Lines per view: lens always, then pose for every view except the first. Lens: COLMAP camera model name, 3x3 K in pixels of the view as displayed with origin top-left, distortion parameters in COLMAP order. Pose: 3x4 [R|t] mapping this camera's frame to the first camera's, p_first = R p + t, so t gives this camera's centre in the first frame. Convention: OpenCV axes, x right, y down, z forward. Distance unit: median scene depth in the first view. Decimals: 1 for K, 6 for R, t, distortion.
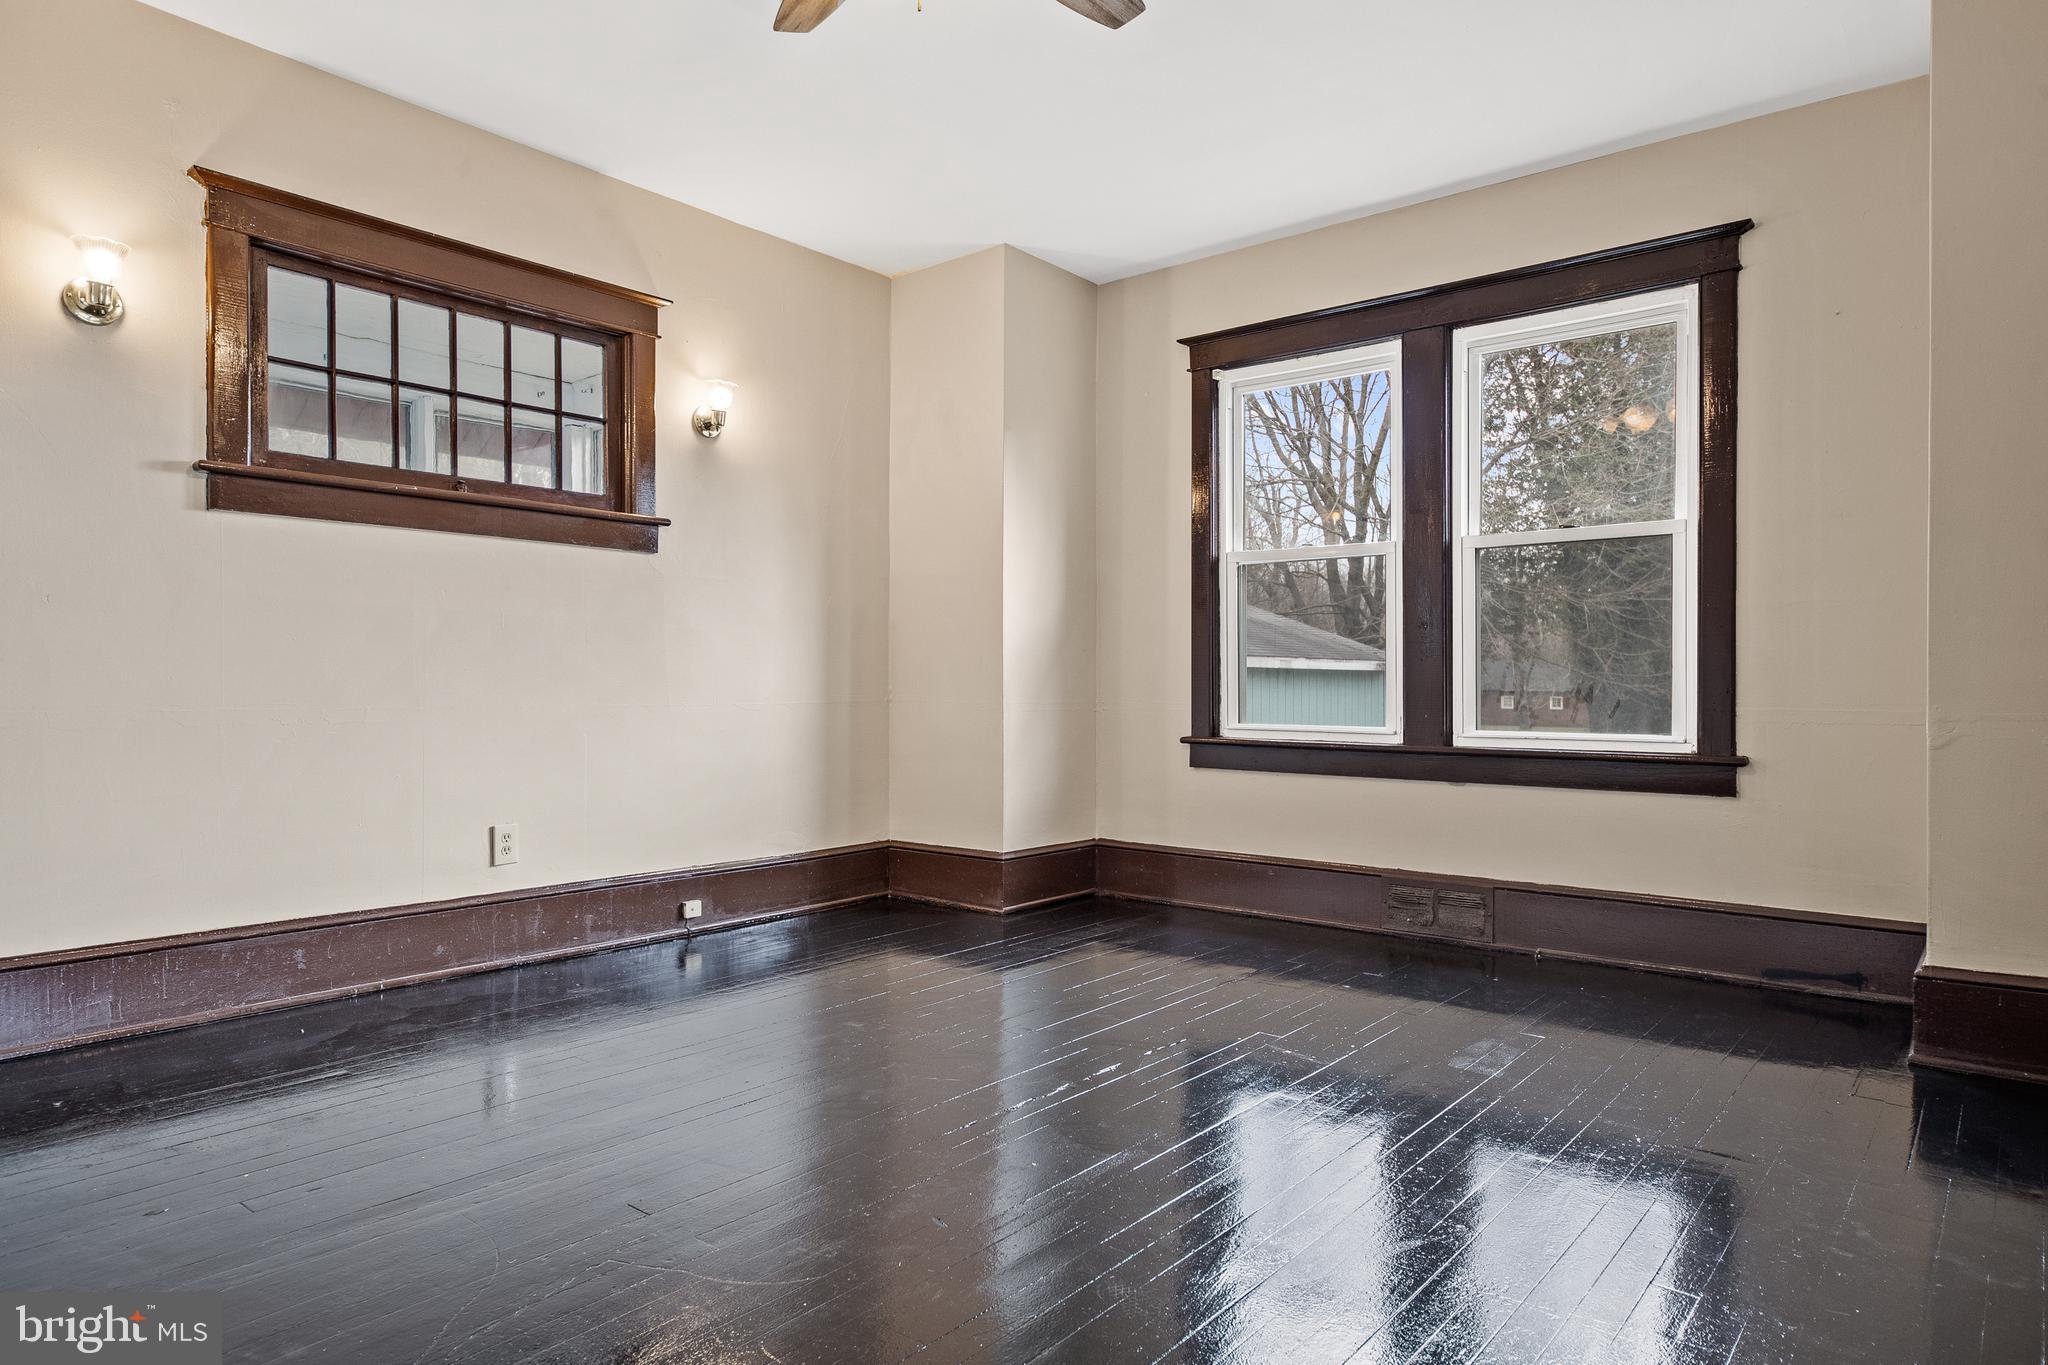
lens RADIAL K [[1229.6, 0, 1026.0], [0, 1229.6, 685.7], [0, 0, 1]] dist [0.008627, 0.008904]
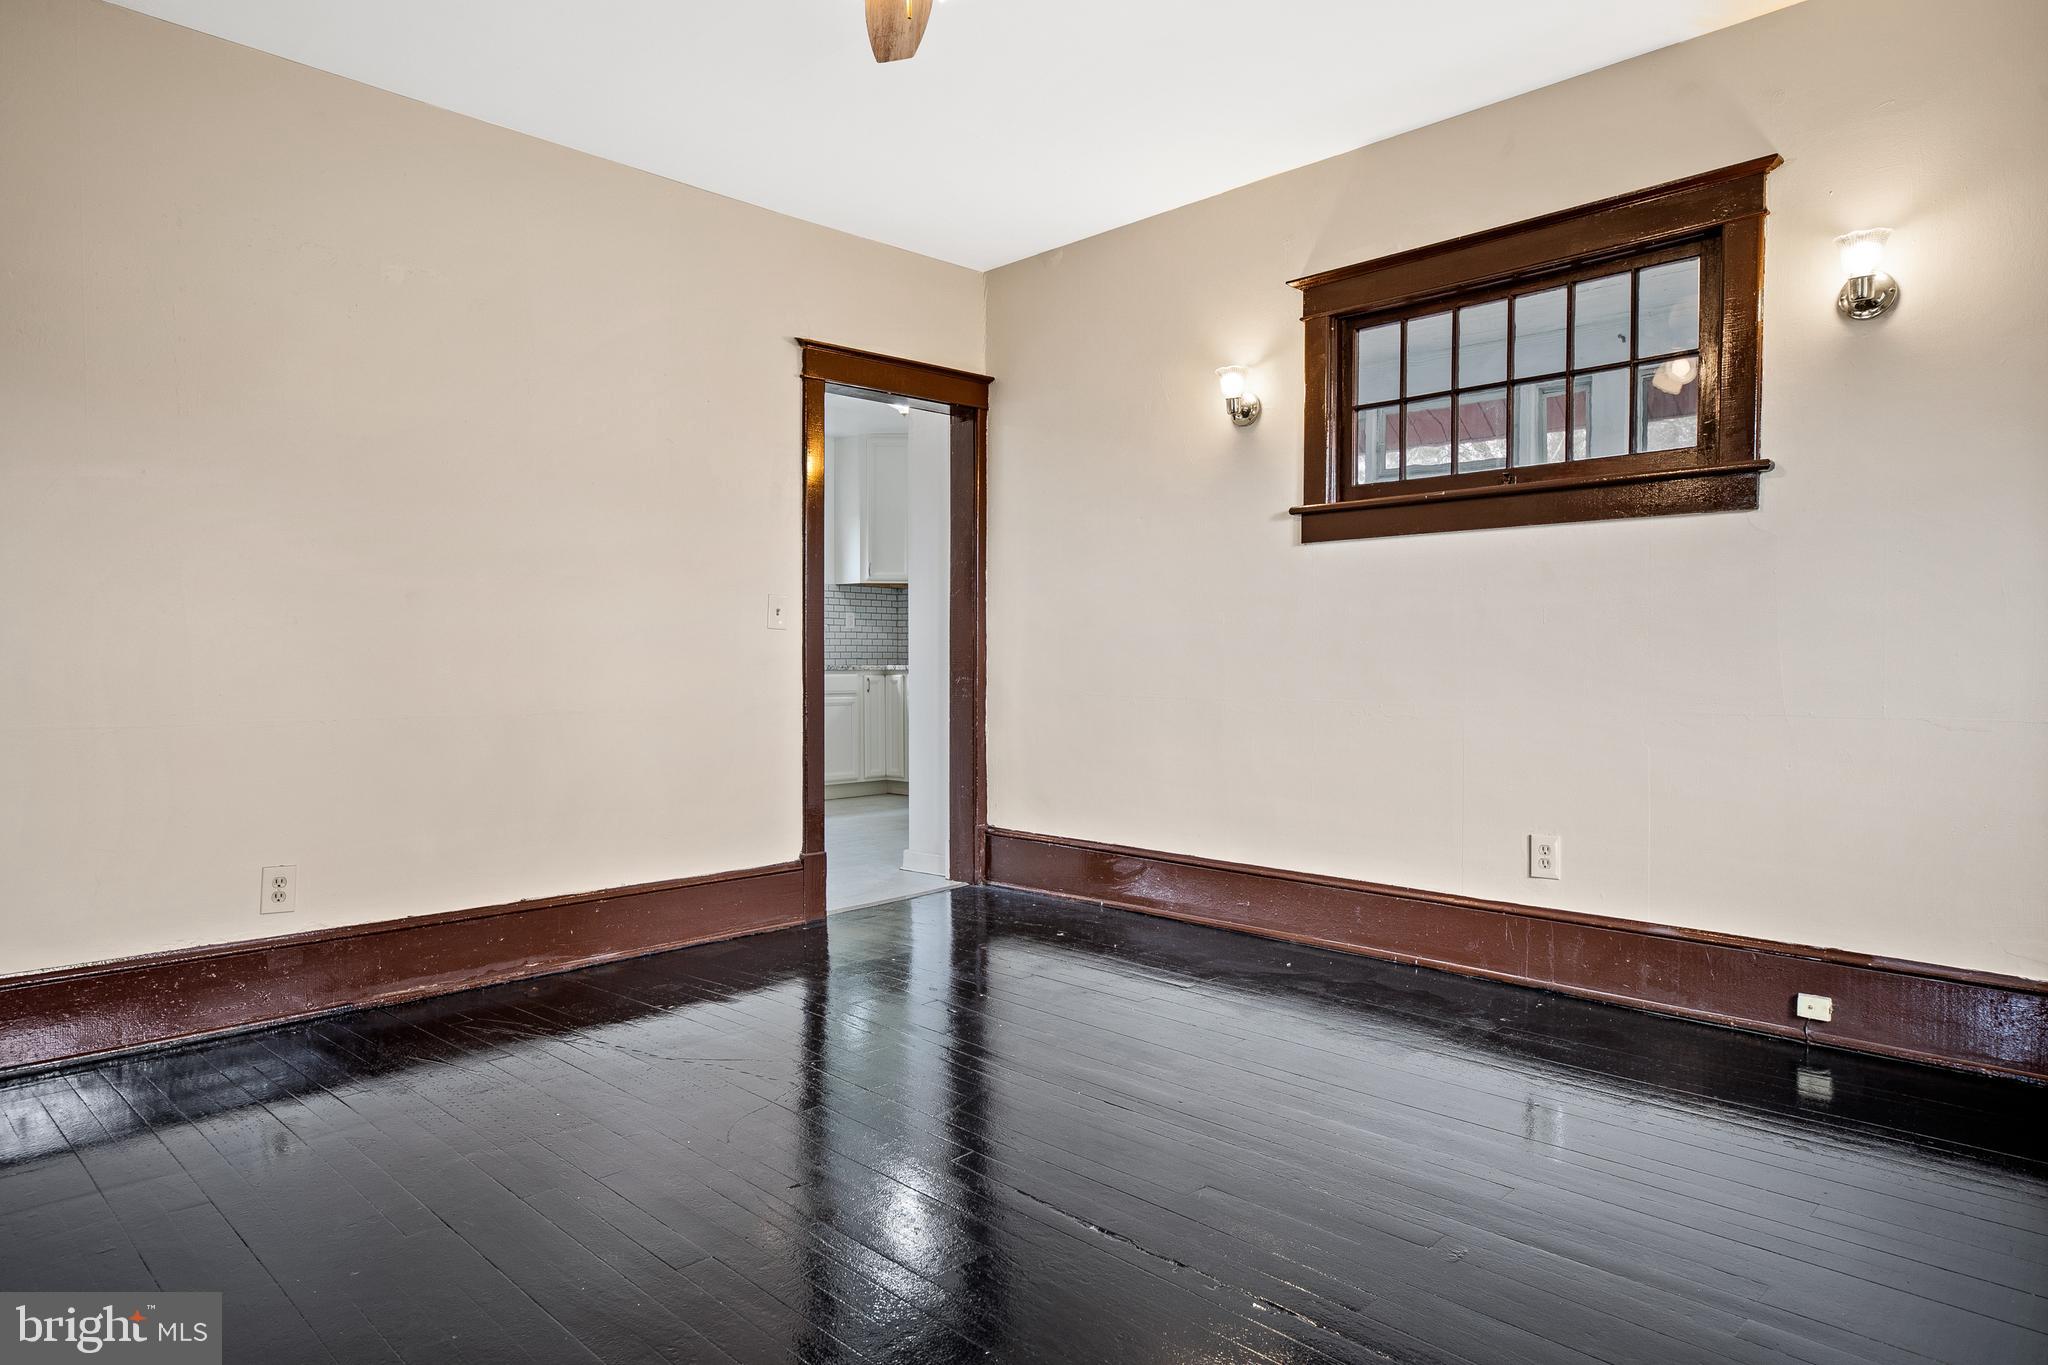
lens RADIAL K [[1229.6, 0, 1031.1], [0, 1229.6, 685.7], [0, 0, 1]] dist [0.008627, 0.008904]
pose [[-0.093830, 0.016019, -0.995459, 0.553693], [-0.004974, 0.999851, 0.016559, -0.013398], [0.995576, 0.006505, -0.093737, 0.734209]]
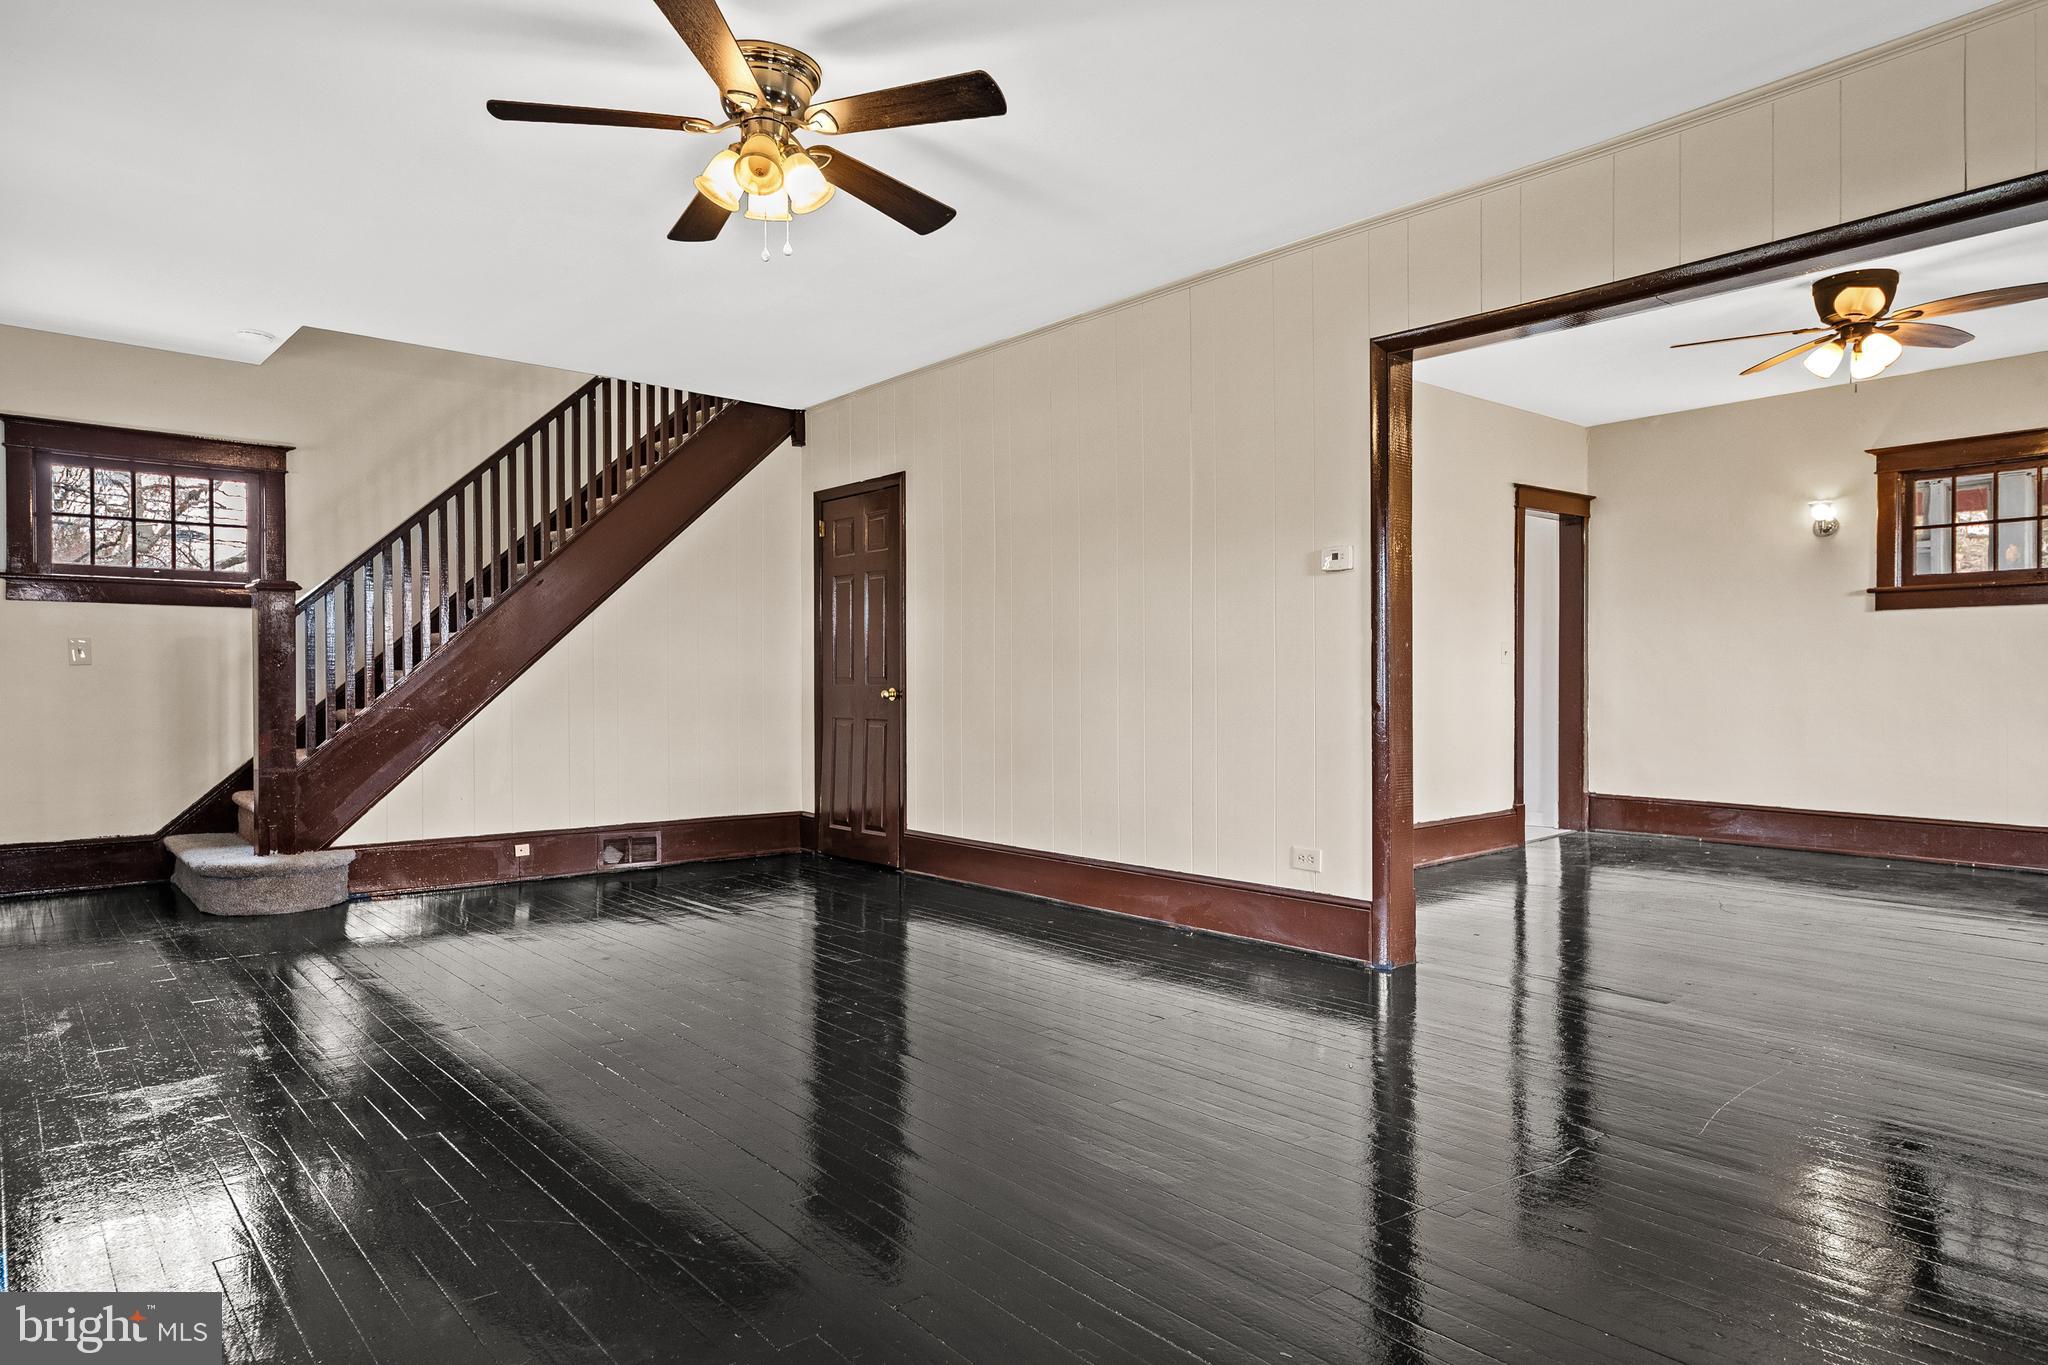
lens RADIAL K [[1229.6, 0, 1015.0], [0, 1229.6, 693.3], [0, 0, 1]] dist [0.008627, 0.008904]
pose [[-0.172131, 0.000600, -0.985074, 1.425049], [-0.006151, 0.999980, 0.001684, 0.000957], [0.985055, 0.006349, -0.172123, -0.056202]]
